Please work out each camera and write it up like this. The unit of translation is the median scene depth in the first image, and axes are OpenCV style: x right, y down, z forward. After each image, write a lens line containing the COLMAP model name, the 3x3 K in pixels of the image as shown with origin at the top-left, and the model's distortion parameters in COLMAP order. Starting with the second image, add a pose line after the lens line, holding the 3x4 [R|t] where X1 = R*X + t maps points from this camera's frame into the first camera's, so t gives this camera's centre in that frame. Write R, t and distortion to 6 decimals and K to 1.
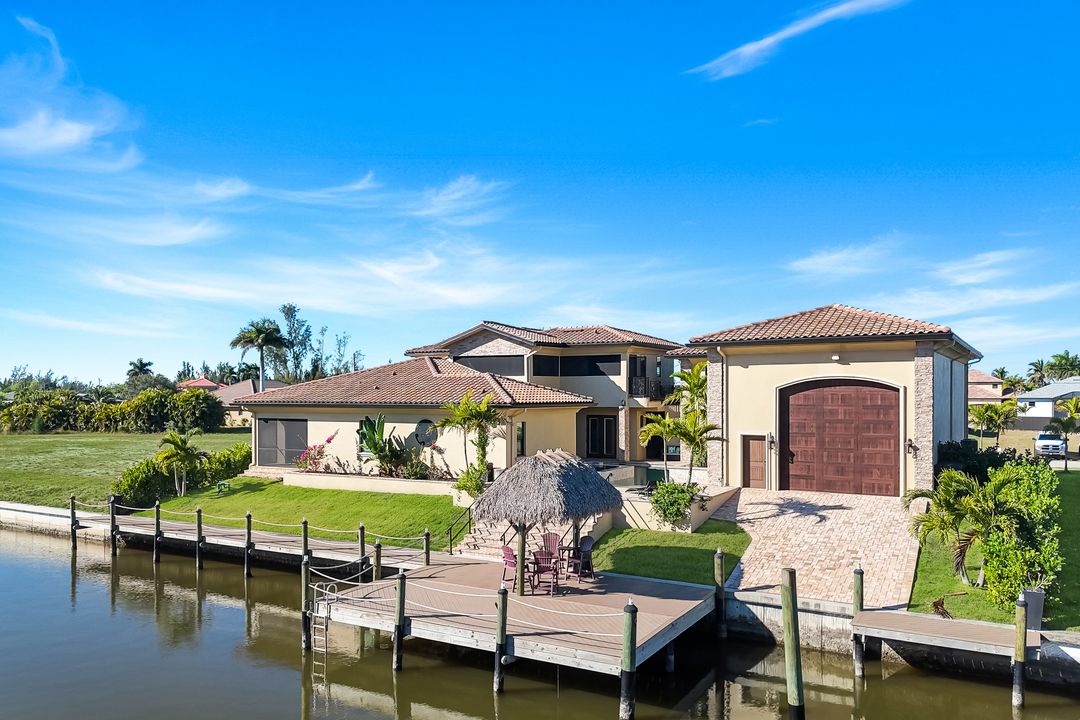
lens RADIAL K [[782.5, 0, 545.9], [0, 782.5, 403.4], [0, 0, 1]] dist [0.009942, -0.006509]
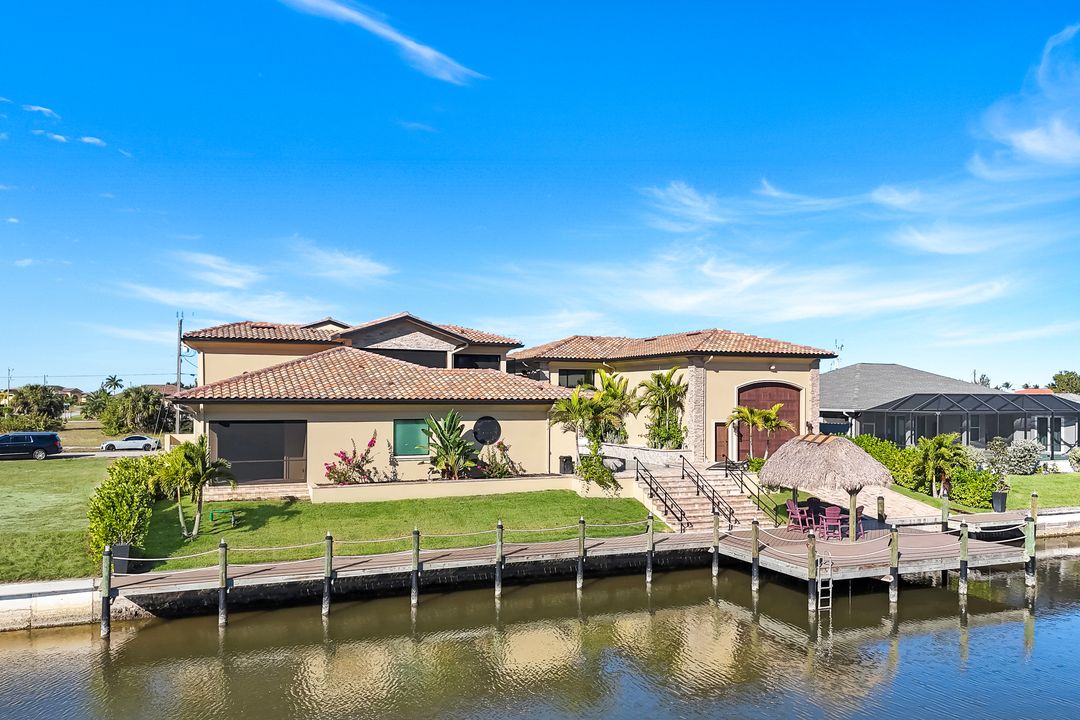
lens RADIAL K [[782.5, 0, 545.9], [0, 782.5, 403.4], [0, 0, 1]] dist [0.009942, -0.006509]
pose [[0.611644, -0.005628, 0.791113, -0.863056], [0.003919, 0.999984, 0.004084, 0.001228], [-0.791123, 0.000602, 0.611657, 0.352136]]
